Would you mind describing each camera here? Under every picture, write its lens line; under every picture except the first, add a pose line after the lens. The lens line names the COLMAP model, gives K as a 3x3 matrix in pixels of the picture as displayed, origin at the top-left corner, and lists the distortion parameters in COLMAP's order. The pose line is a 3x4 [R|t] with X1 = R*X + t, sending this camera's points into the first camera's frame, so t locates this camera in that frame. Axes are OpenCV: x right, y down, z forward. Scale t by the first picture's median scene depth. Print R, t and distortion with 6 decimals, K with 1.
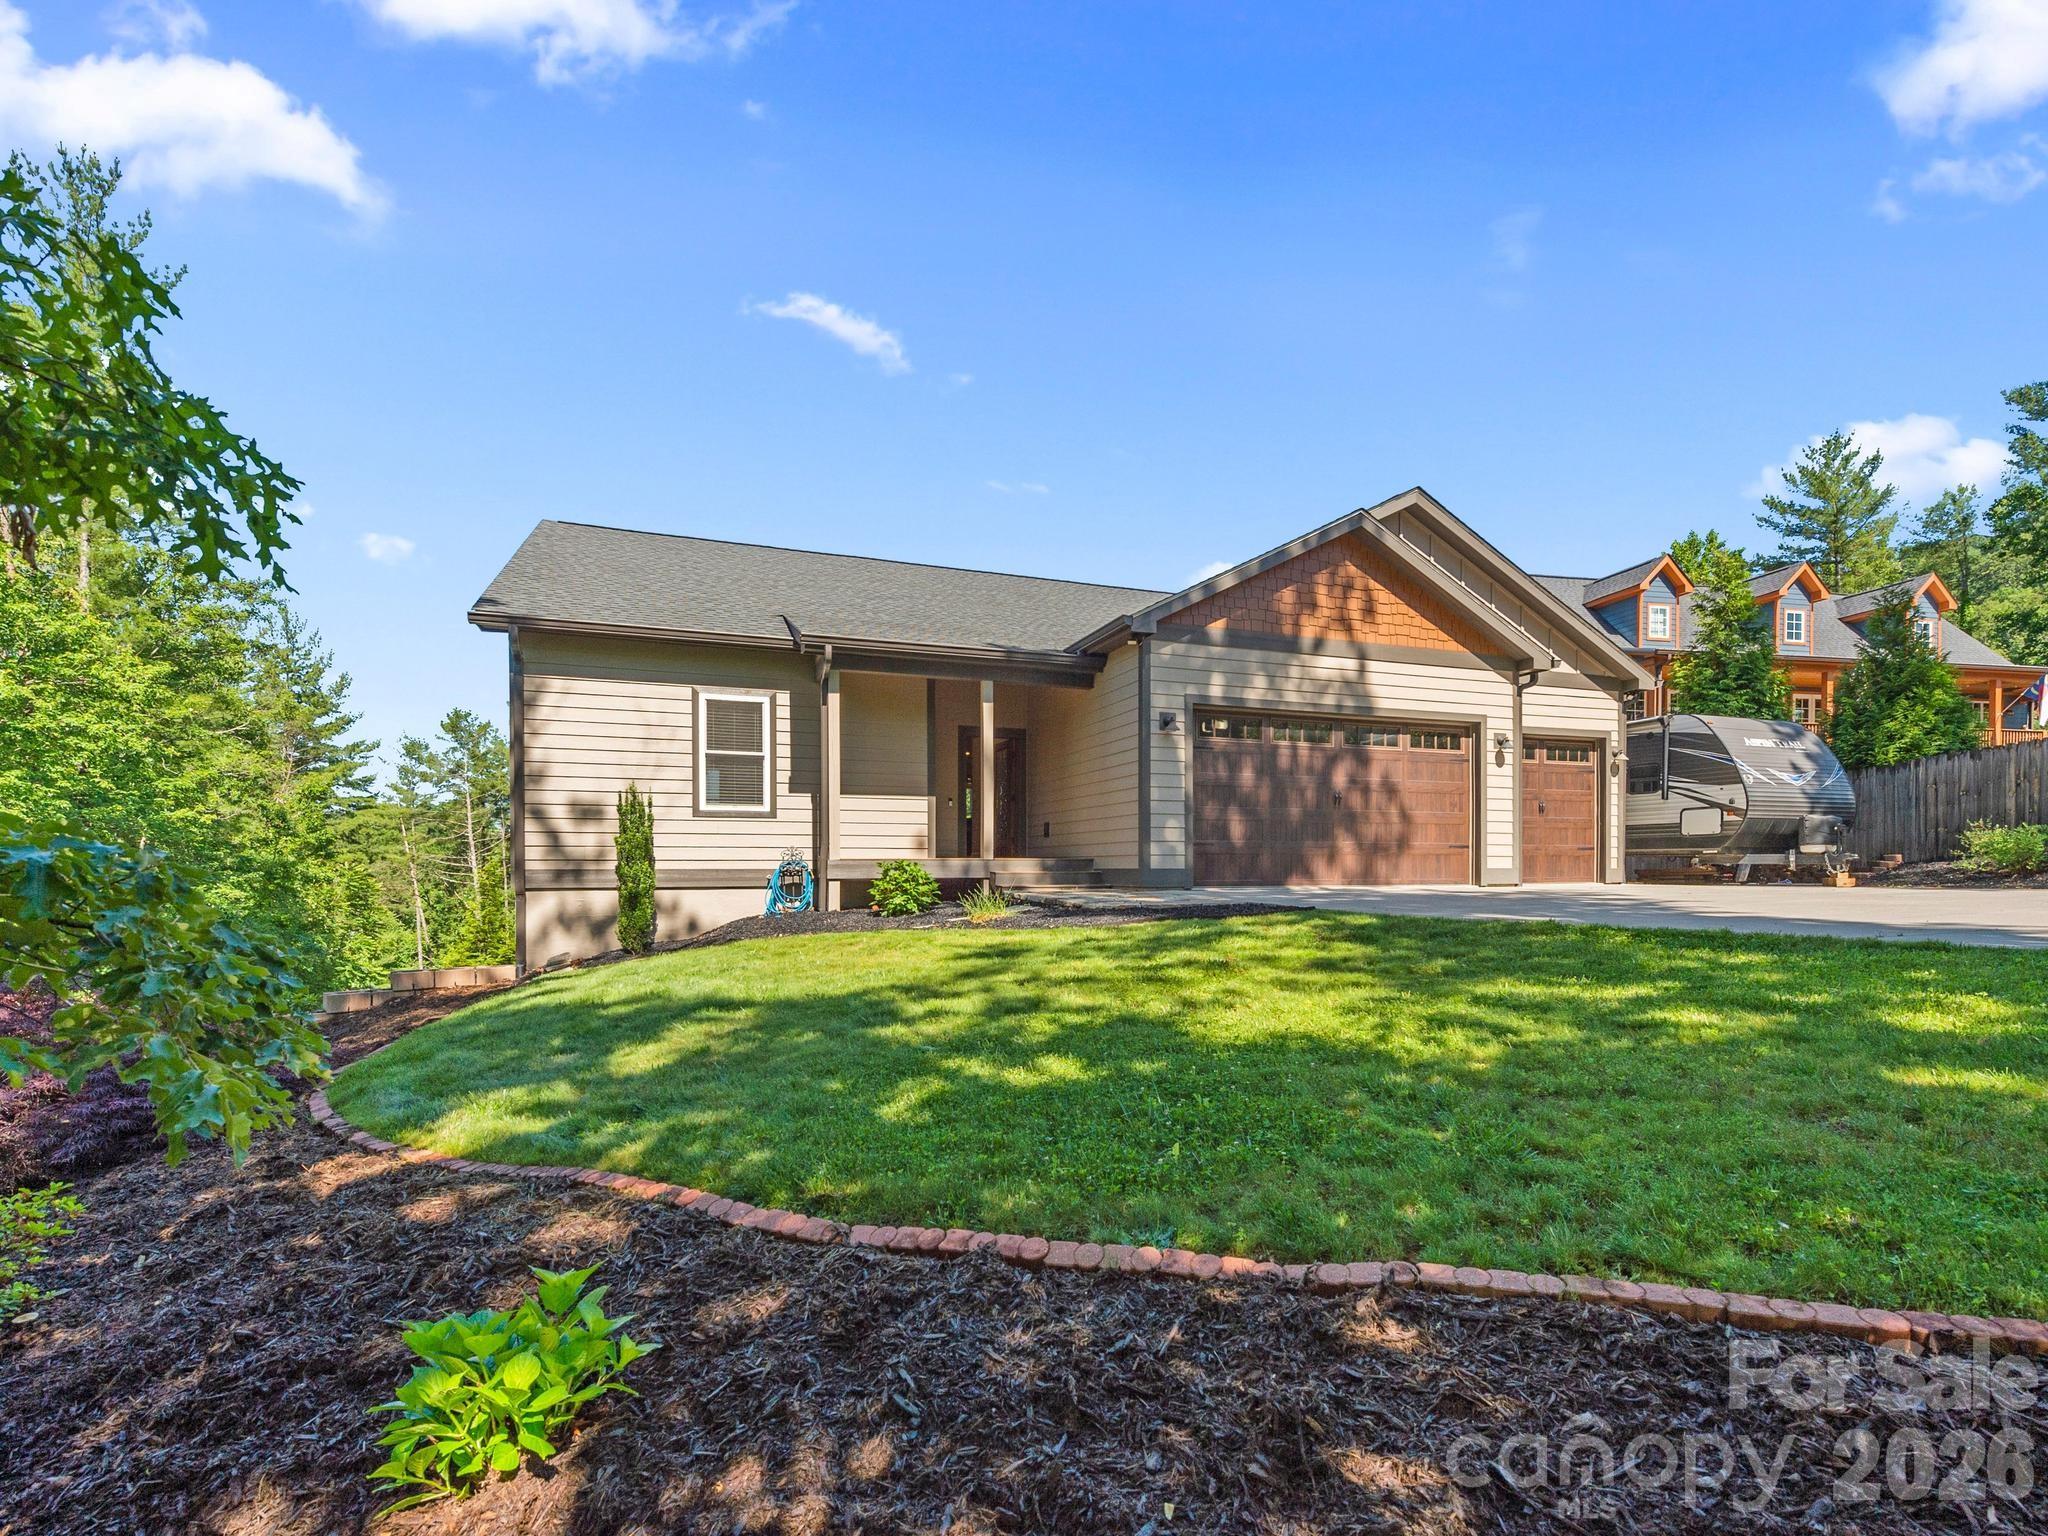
lens RADIAL K [[909.7, 0, 1028.6], [0, 909.7, 760.3], [0, 0, 1]] dist [0.014451, -0.004367]
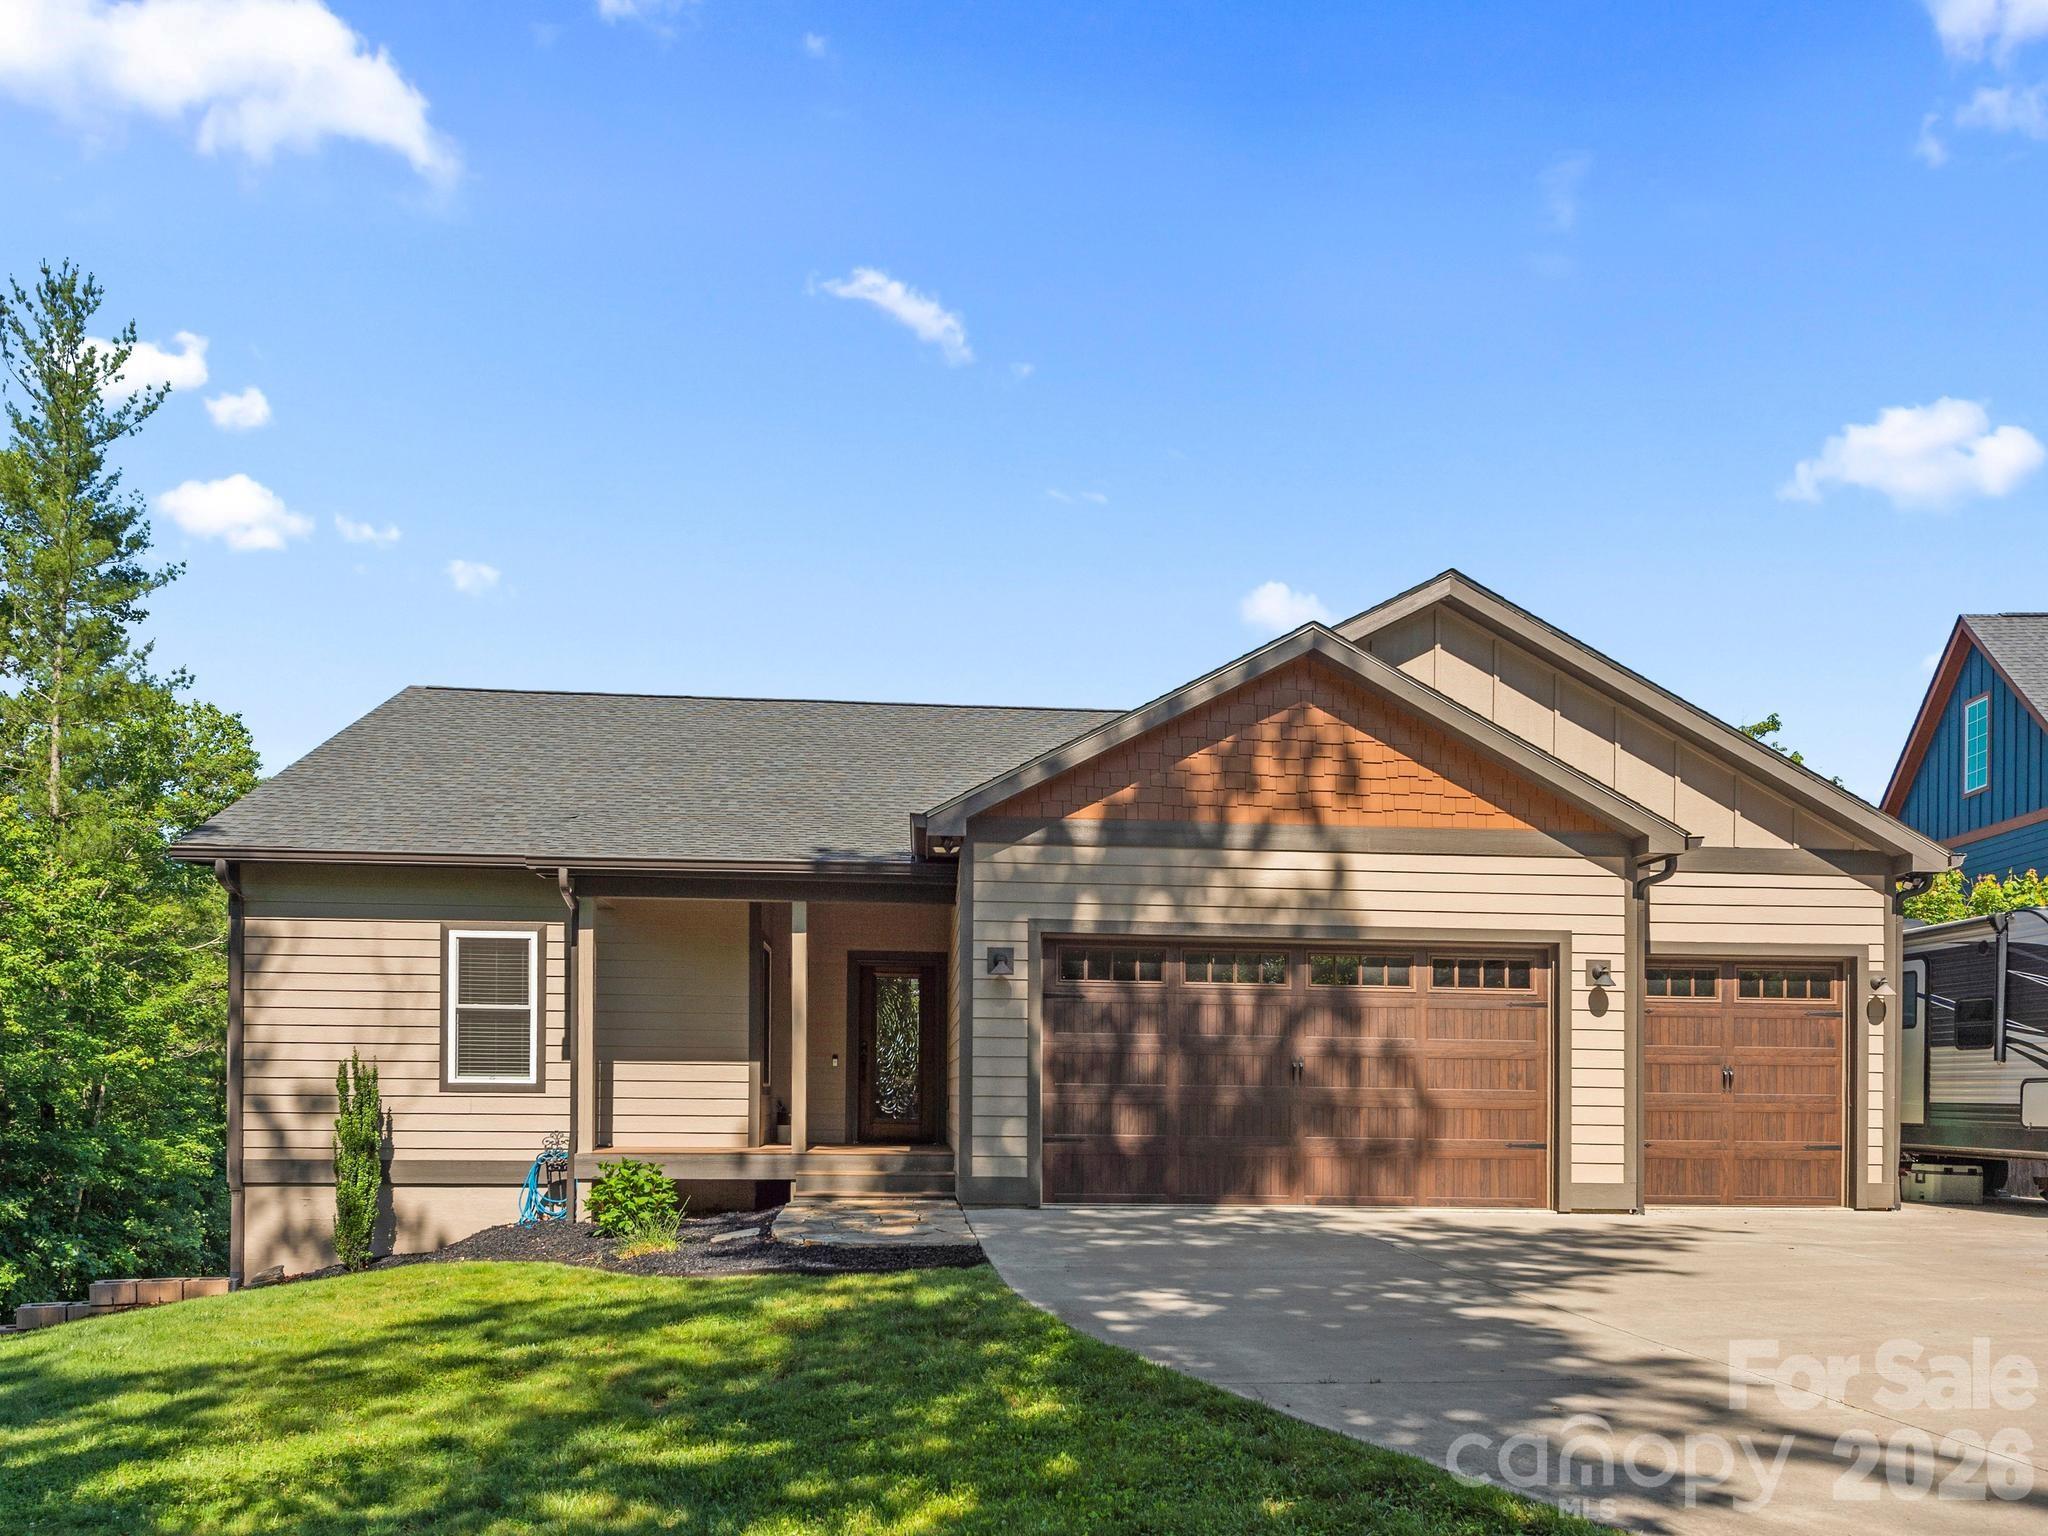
lens RADIAL K [[1608.6, 0, 1024.8], [0, 1608.6, 774.2], [0, 0, 1]] dist [0.005883, -0.002059]
pose [[0.954923, -0.048517, -0.292862, 0.487578], [0.022480, 0.995540, -0.091628, -0.065690], [0.296001, 0.080914, 0.951754, -0.161619]]
